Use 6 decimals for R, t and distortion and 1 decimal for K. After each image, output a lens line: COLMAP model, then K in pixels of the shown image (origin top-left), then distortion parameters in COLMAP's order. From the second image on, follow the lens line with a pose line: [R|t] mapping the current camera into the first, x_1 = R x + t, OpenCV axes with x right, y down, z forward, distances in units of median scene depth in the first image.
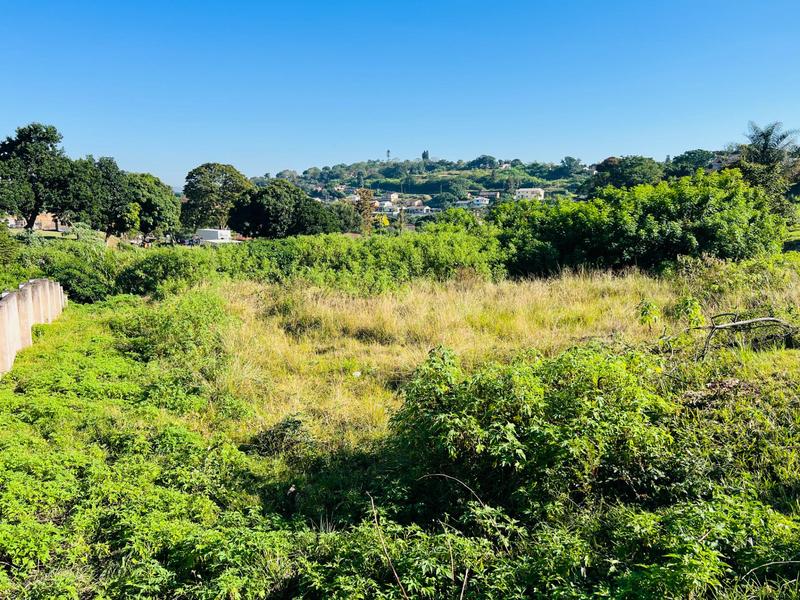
lens RADIAL K [[615.7, 0, 396.5], [0, 615.7, 304.2], [0, 0, 1]] dist [0.065213, -0.066586]
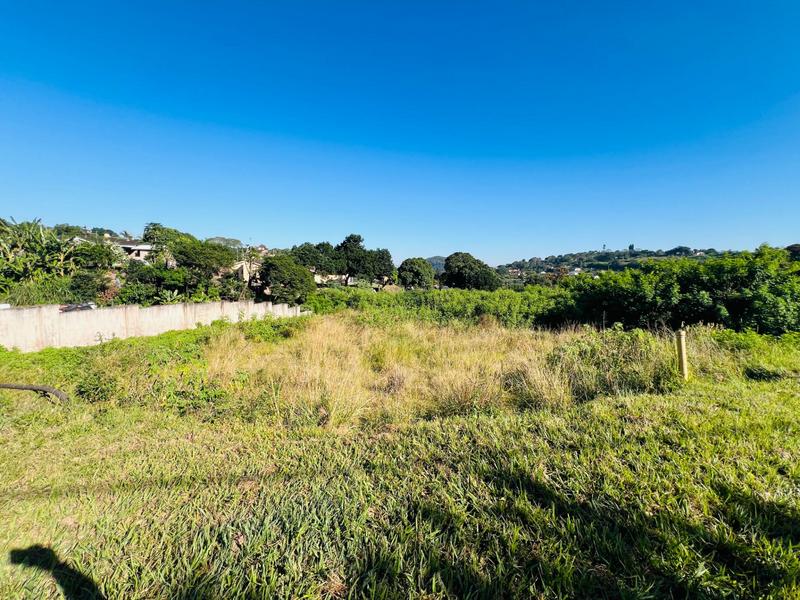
lens RADIAL K [[327.4, 0, 395.3], [0, 327.4, 297.7], [0, 0, 1]] dist [0.000400, 0.001469]
pose [[0.831021, 0.061743, -0.552803, 0.569923], [-0.112729, 0.991892, -0.058679, -0.055217], [0.544698, 0.111081, 0.831243, 0.462153]]
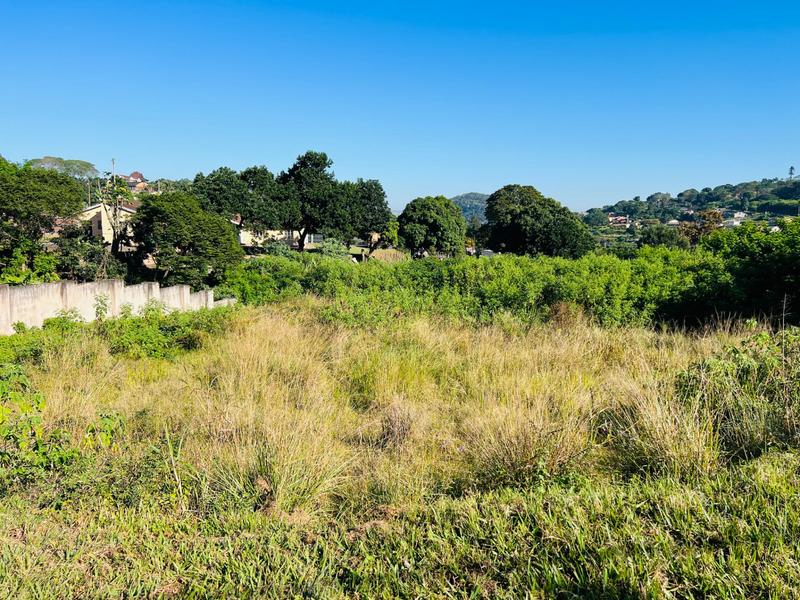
lens RADIAL K [[615.7, 0, 403.3], [0, 615.7, 303.7], [0, 0, 1]] dist [0.065213, -0.066586]
pose [[0.839995, 0.082520, -0.536282, 0.575719], [-0.103539, 0.994583, -0.009134, -0.056788], [0.532624, 0.063199, 0.843989, 0.452917]]
